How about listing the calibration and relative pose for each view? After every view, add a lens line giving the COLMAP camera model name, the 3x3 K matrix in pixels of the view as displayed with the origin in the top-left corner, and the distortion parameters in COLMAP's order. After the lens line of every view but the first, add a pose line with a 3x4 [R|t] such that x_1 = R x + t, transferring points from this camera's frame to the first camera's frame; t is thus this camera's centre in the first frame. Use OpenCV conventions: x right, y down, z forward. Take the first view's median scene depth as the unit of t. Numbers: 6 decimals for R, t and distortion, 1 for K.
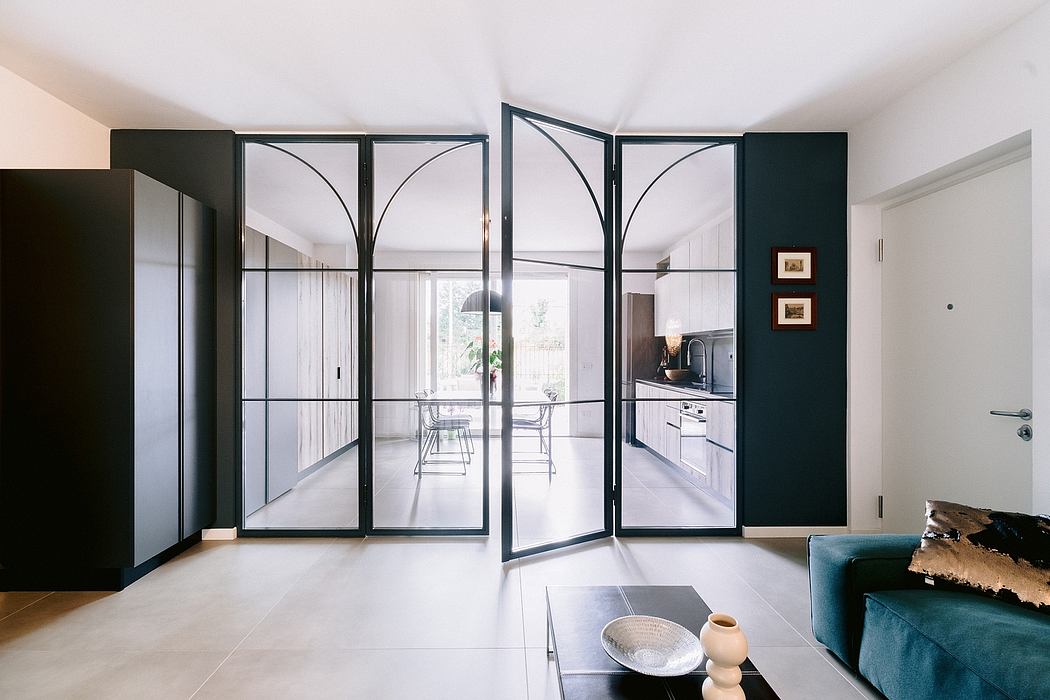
lens RADIAL K [[488.0, 0, 519.9], [0, 488.0, 351.9], [0, 0, 1]] dist [-0.000023, -0.001350]
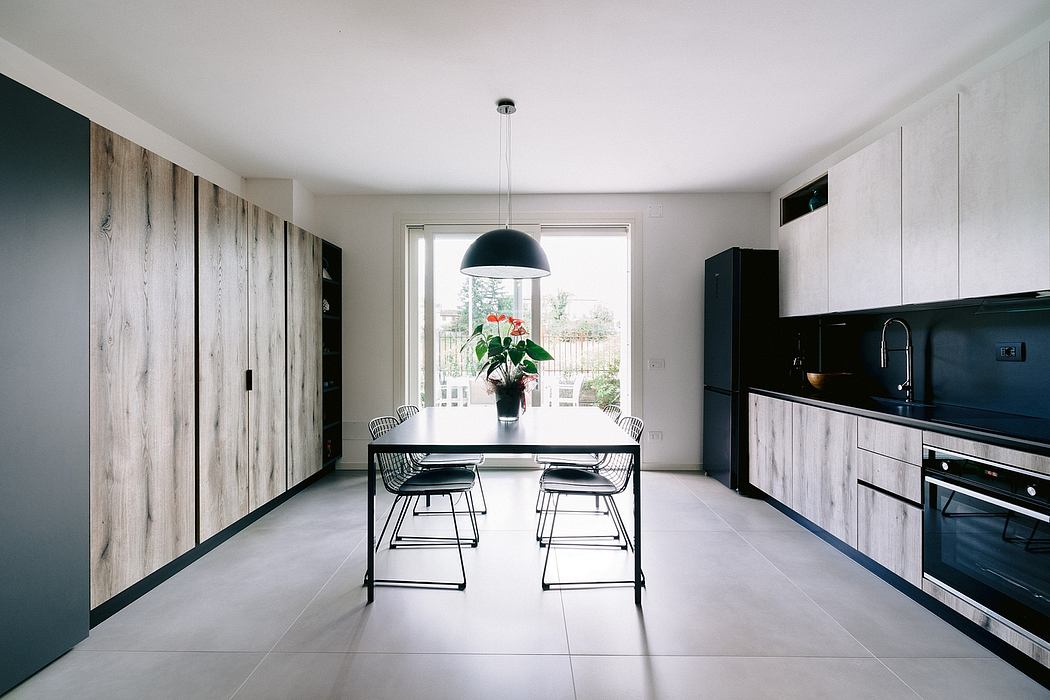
lens RADIAL K [[437.5, 0, 529.7], [0, 437.5, 345.4], [0, 0, 1]] dist [-0.002708, 0.000020]
pose [[0.999796, -0.002364, -0.020061, -0.051703], [0.002446, 0.999989, 0.004048, 0.001378], [0.020052, -0.004096, 0.999791, 0.811690]]
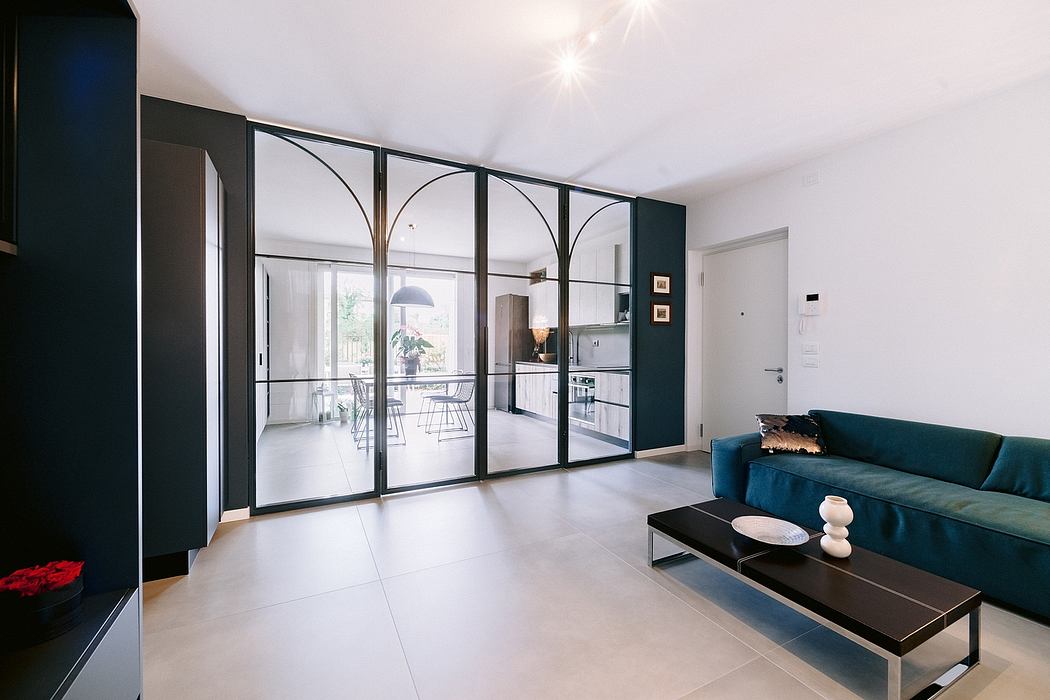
lens RADIAL K [[437.5, 0, 527.4], [0, 437.5, 347.2], [0, 0, 1]] dist [-0.002708, 0.000020]
pose [[0.891290, -0.001306, 0.453432, -0.474820], [-0.002205, 0.999972, 0.007214, 0.018196], [-0.453429, -0.007429, 0.891261, -0.077024]]
